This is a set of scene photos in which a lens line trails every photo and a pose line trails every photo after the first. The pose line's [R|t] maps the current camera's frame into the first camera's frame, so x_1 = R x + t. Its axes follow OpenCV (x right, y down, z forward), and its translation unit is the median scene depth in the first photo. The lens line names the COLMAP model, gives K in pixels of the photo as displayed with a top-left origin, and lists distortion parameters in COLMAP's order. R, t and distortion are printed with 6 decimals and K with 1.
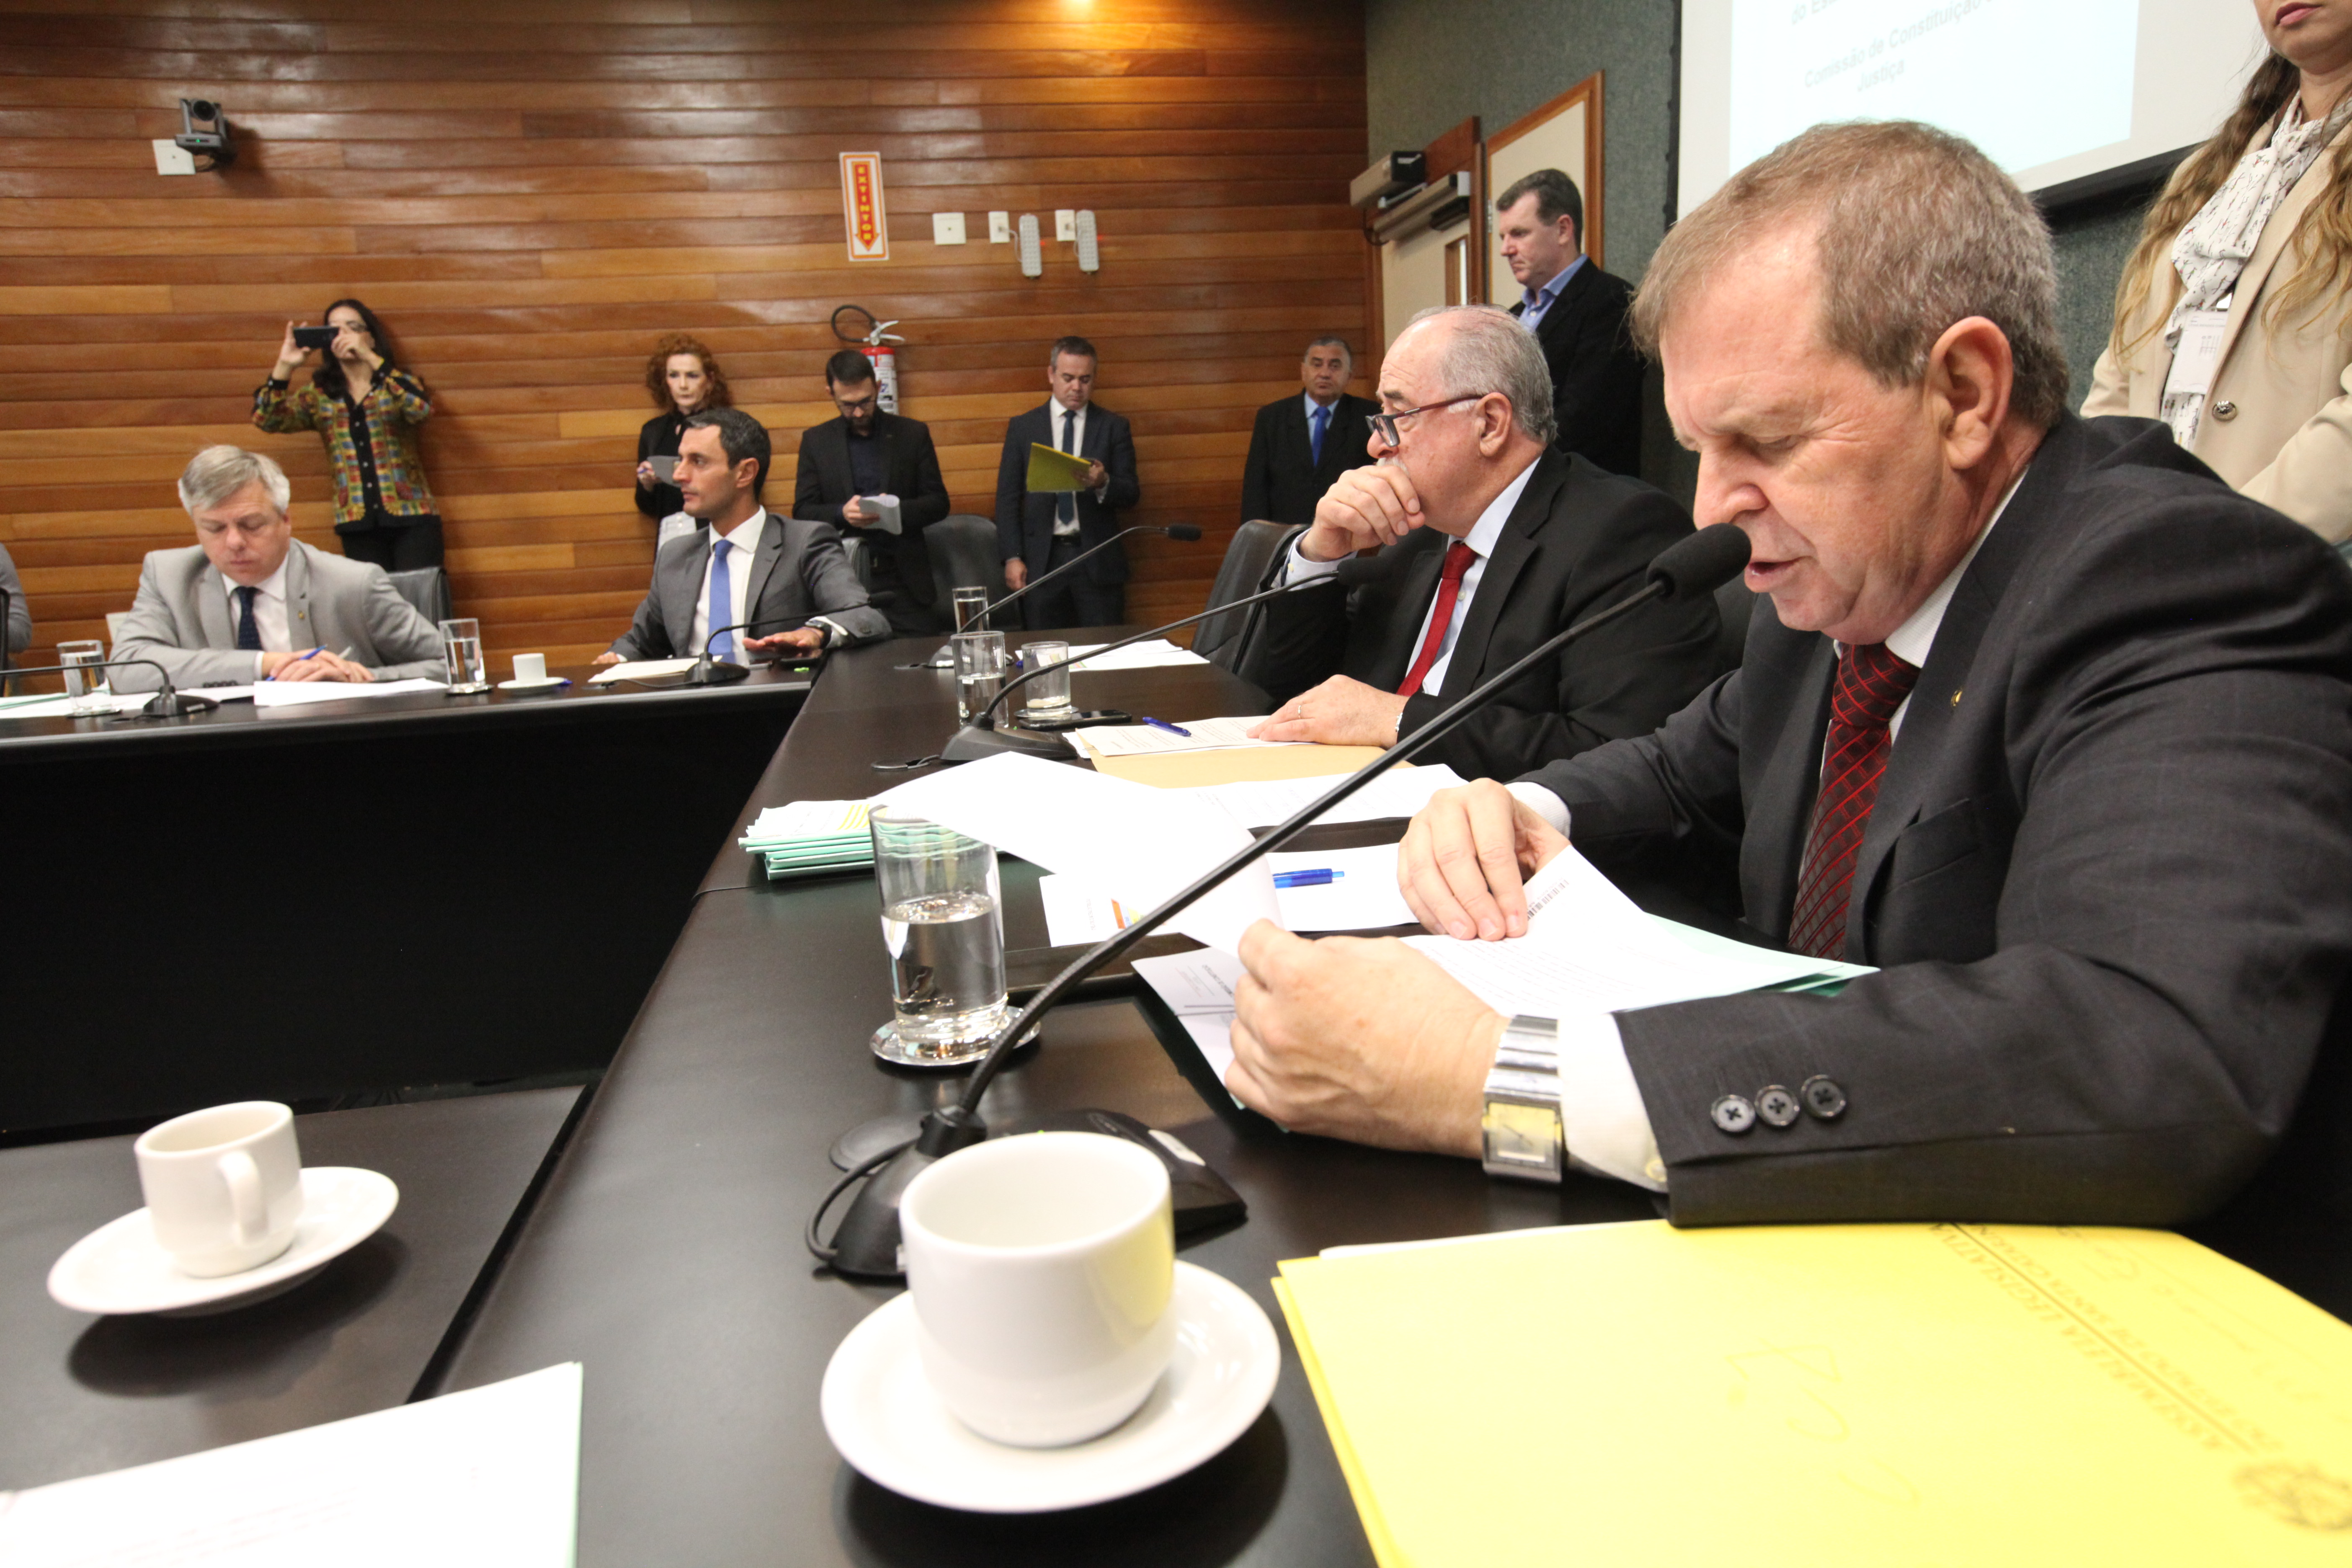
lens RADIAL K [[1549.2, 0, 1176.0], [0, 1549.2, 784.0], [0, 0, 1]] dist [-0.034893, 0.055880]
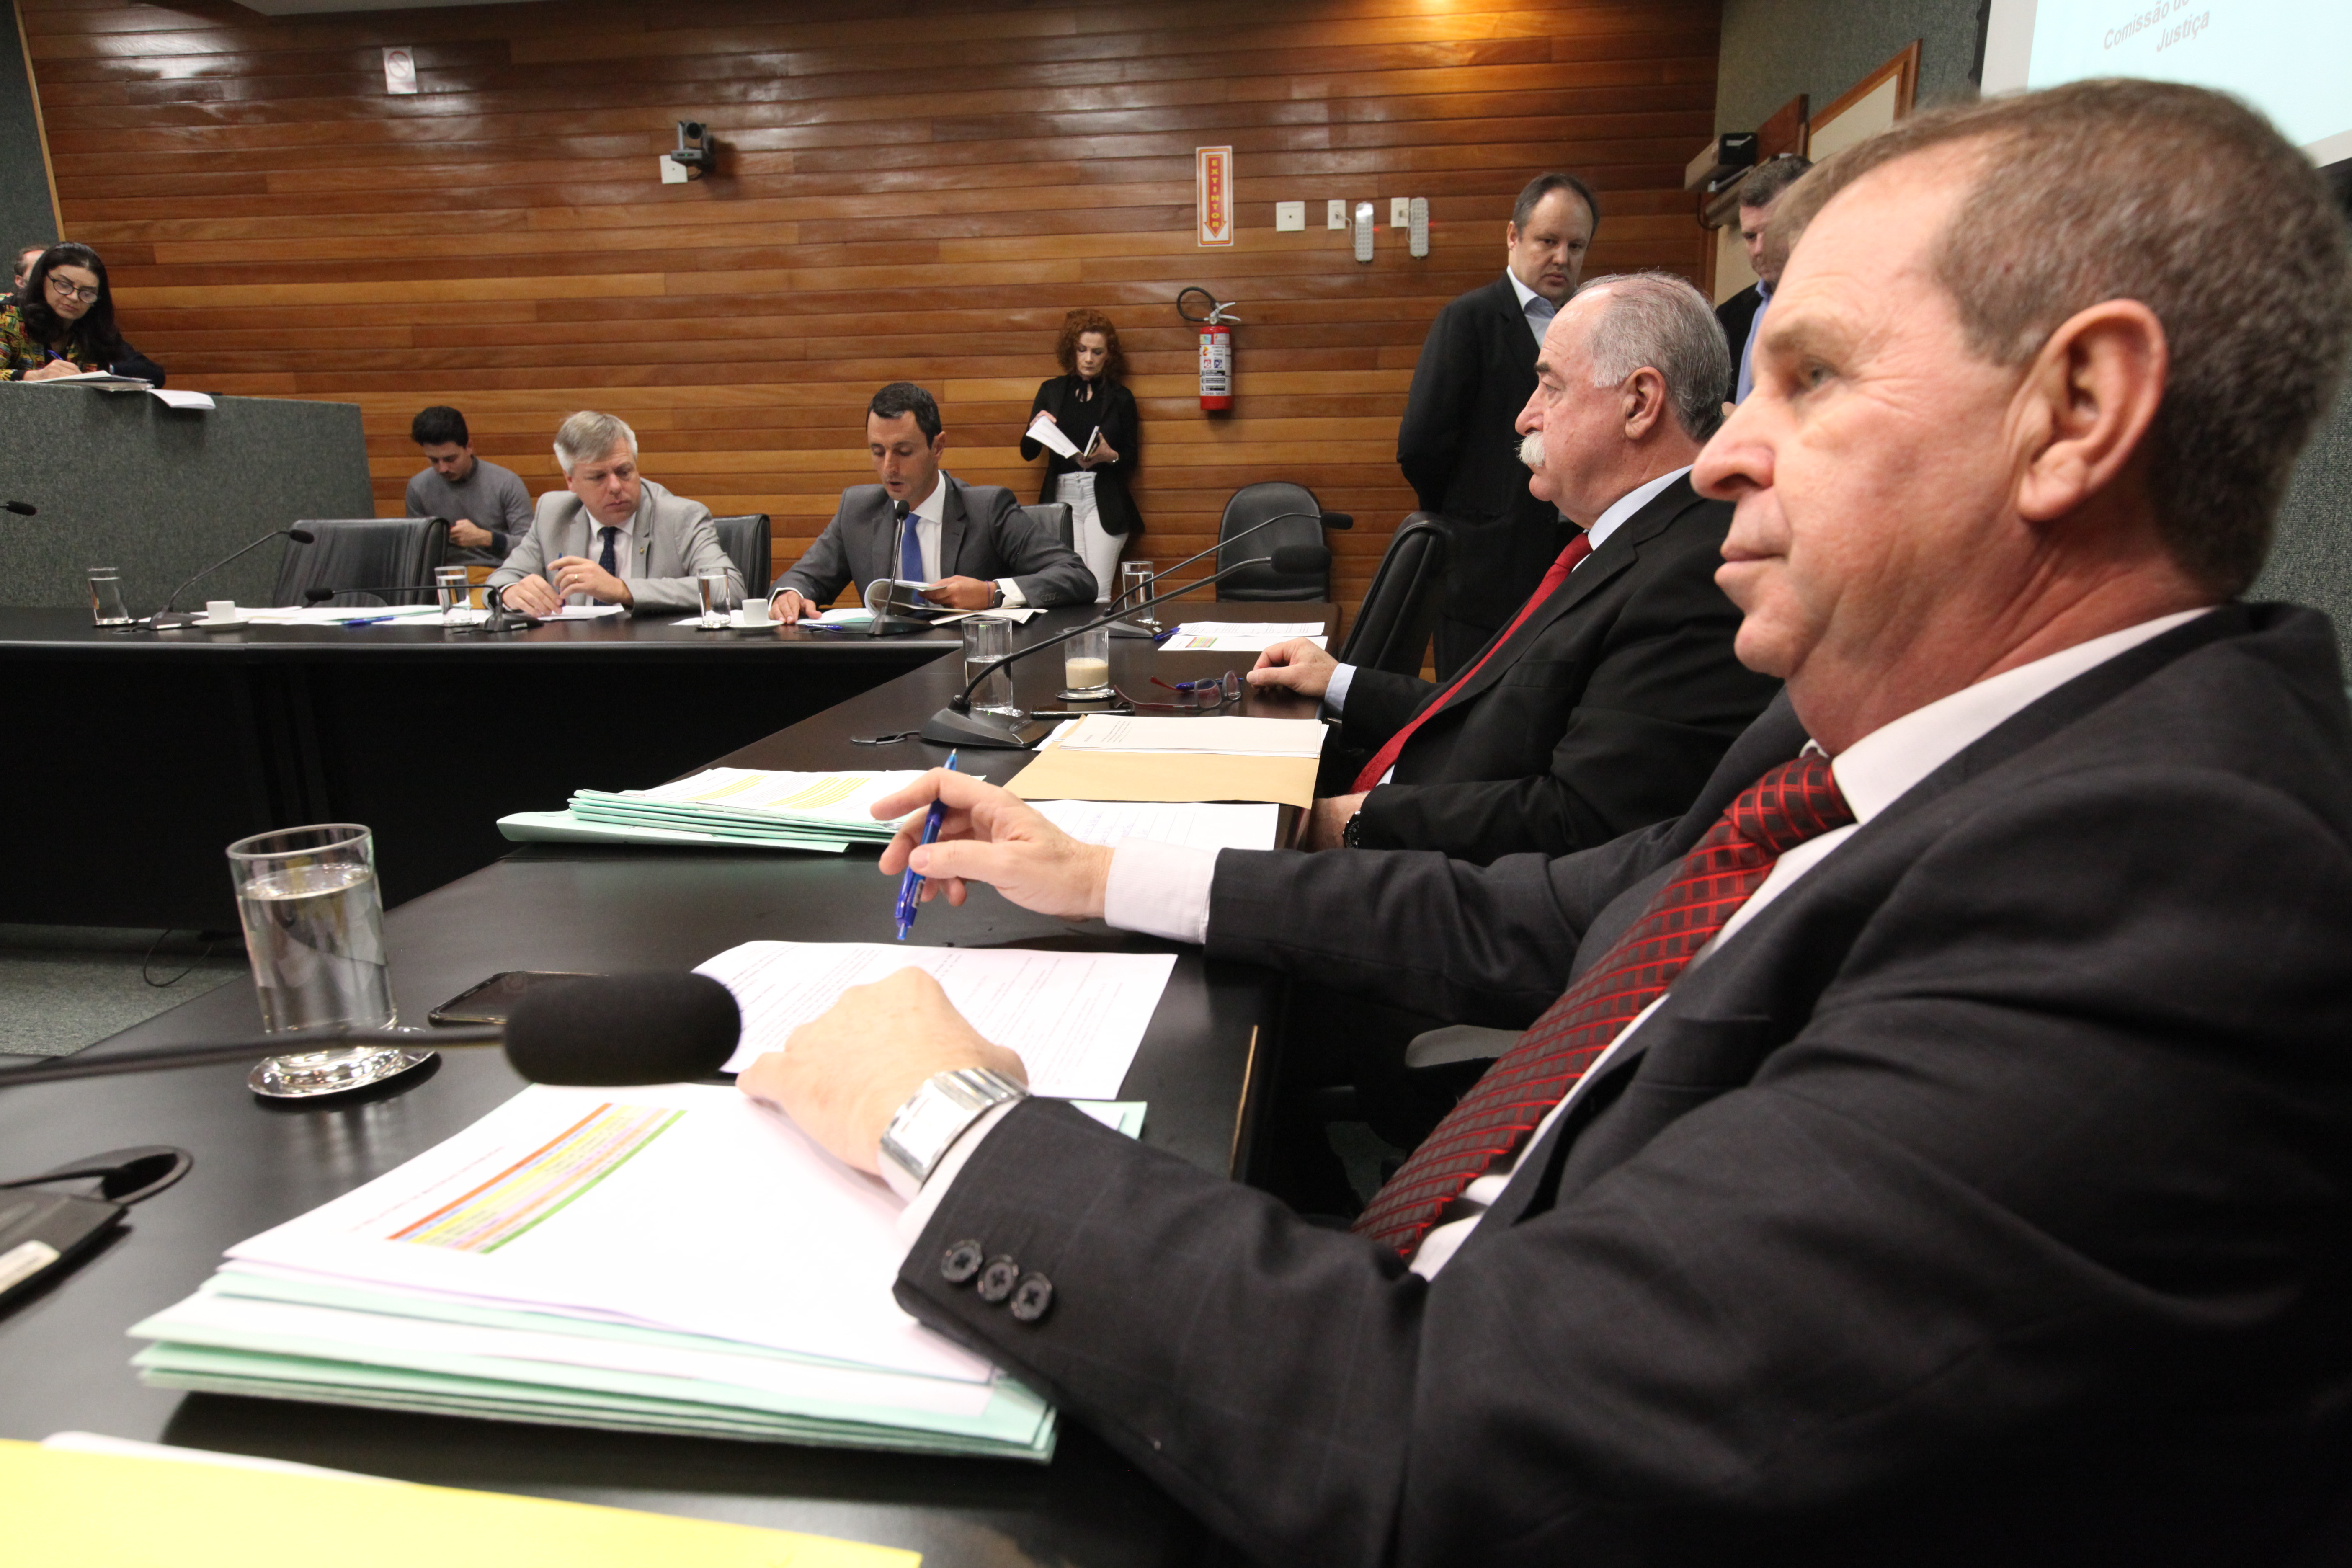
lens RADIAL K [[1385.6, 0, 1176.0], [0, 1385.6, 784.0], [0, 0, 1]] dist [-0.045855, 0.048290]
pose [[0.954484, 0.103002, -0.279911, 0.088410], [-0.088870, 0.994064, 0.062753, -0.018724], [0.284713, -0.035021, 0.957973, 0.041307]]
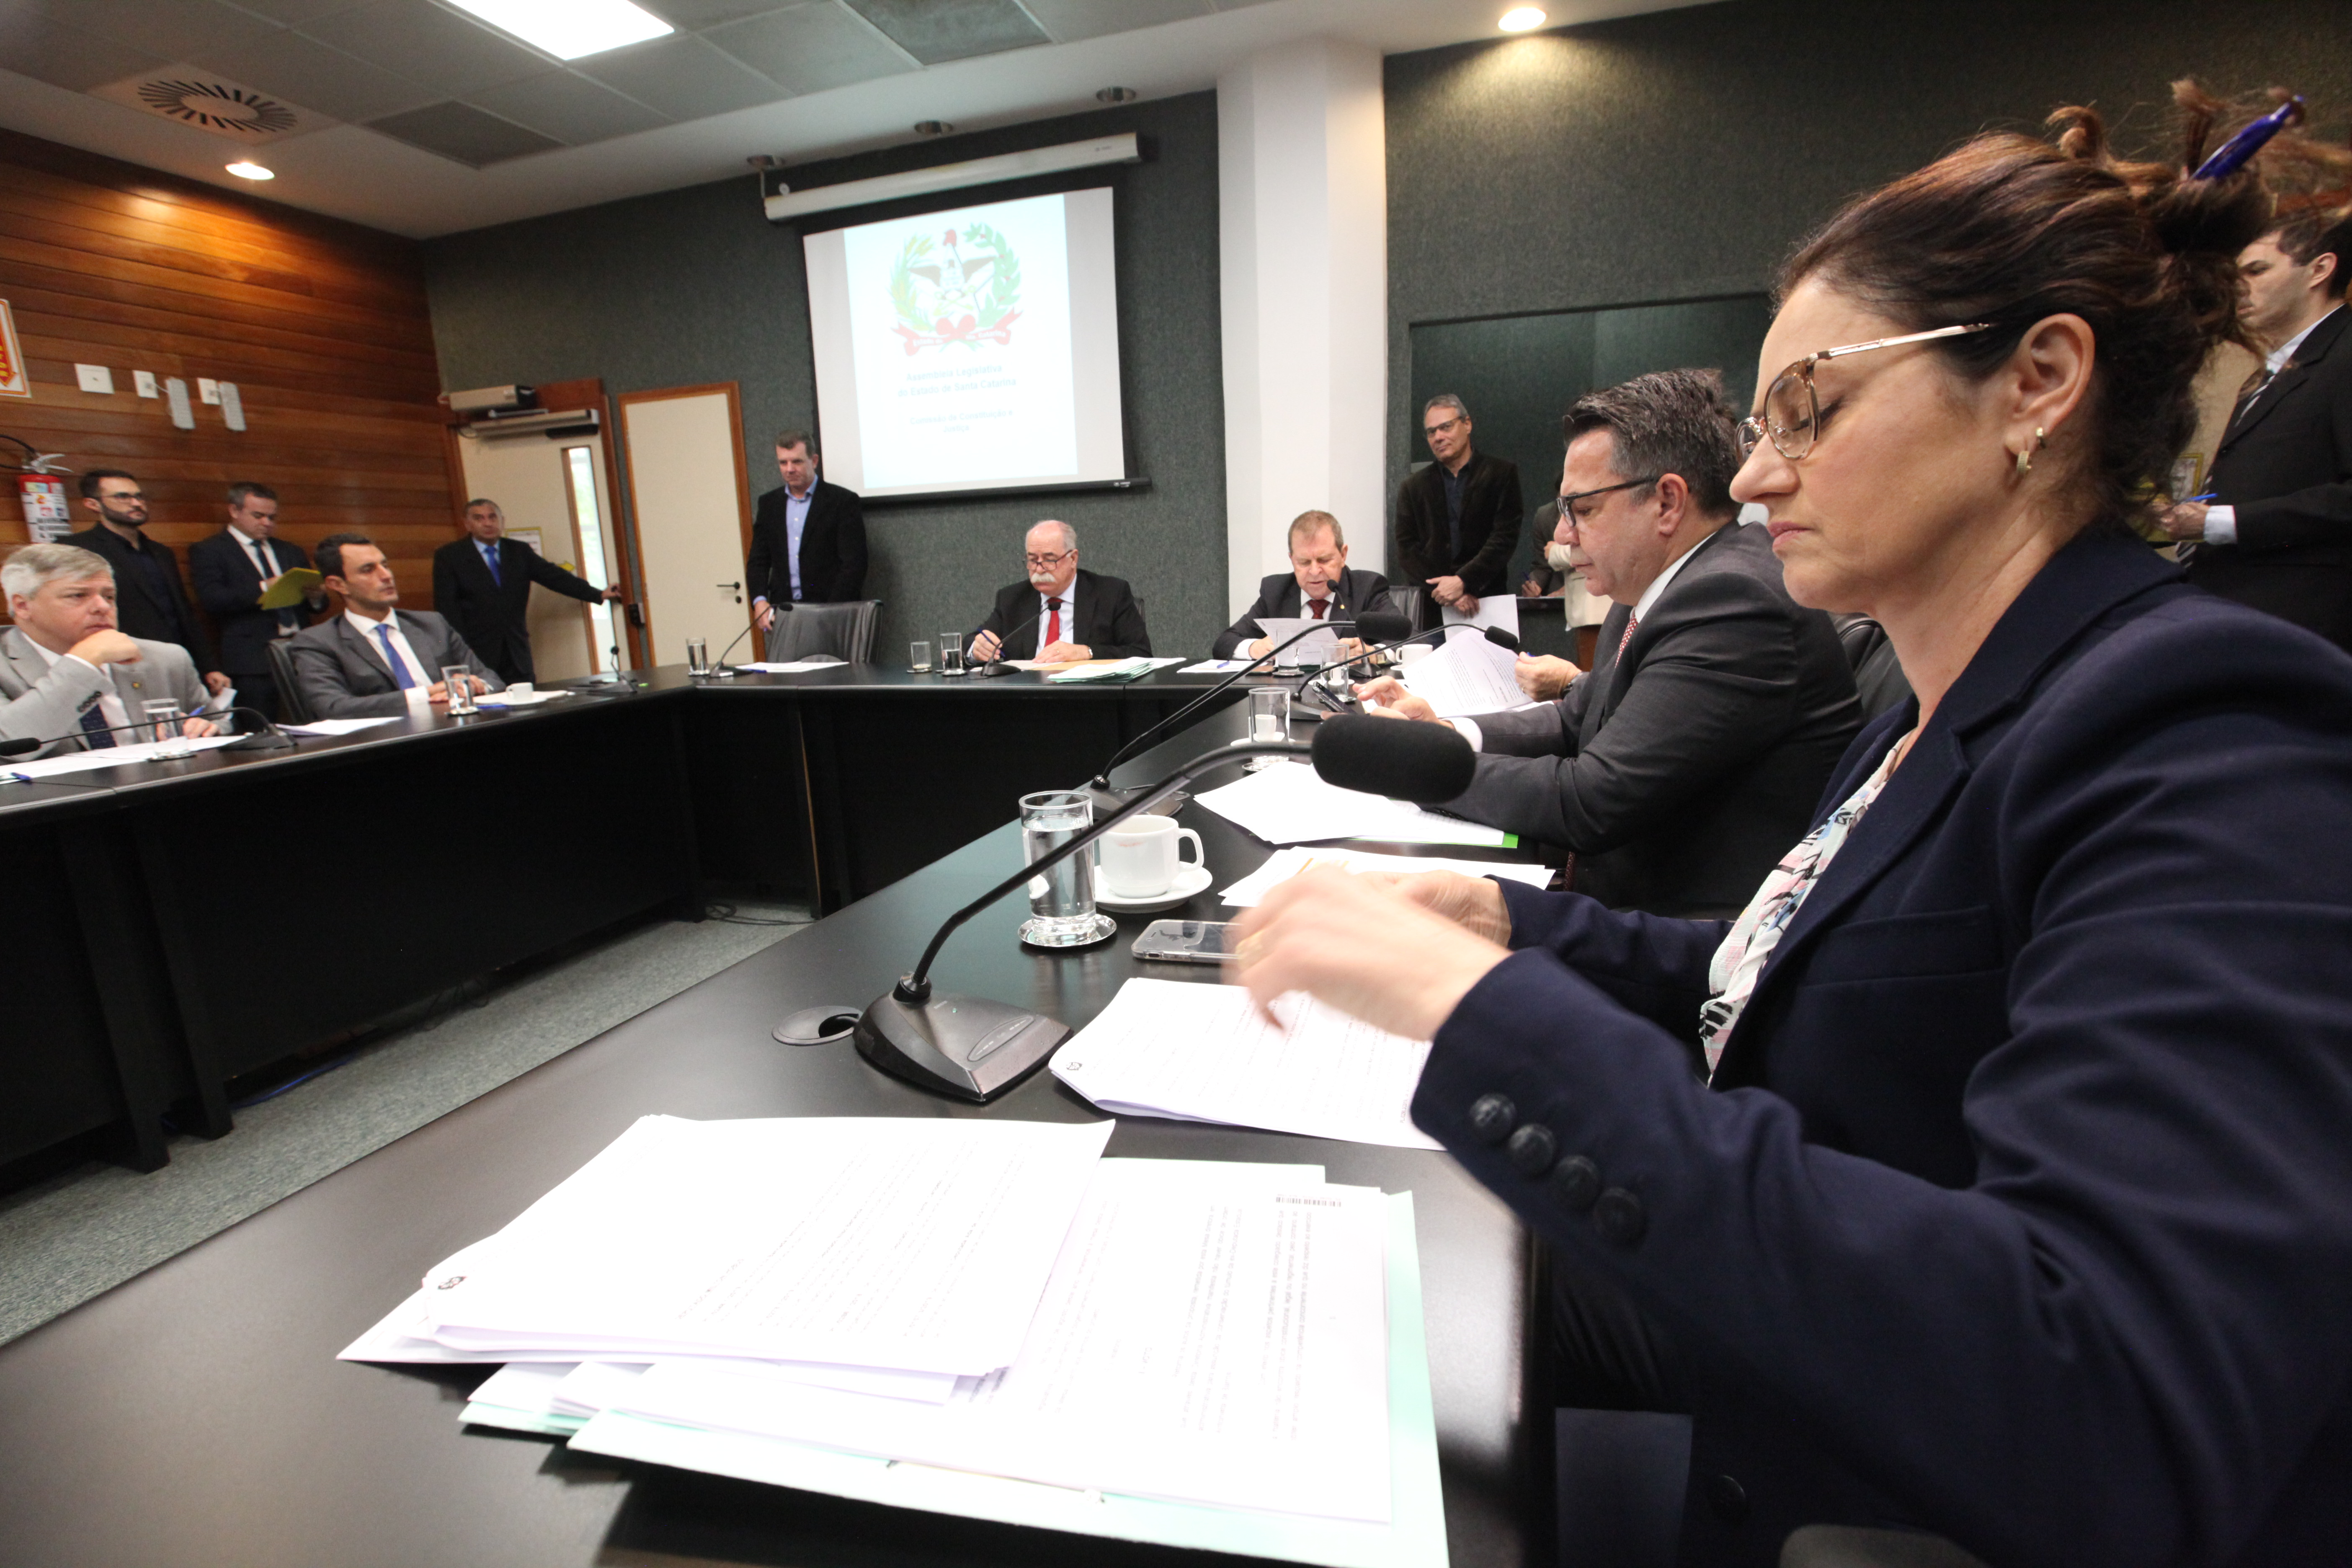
lens RADIAL K [[1070.7, 0, 1166.0], [0, 1070.7, 782.8], [0, 0, 1]] dist [-0.039042, 0.012926]
pose [[0.486646, -0.149121, 0.860778, -0.481279], [0.174058, 0.982119, 0.071738, 0.024735], [-0.856084, 0.114914, 0.503900, -0.055327]]
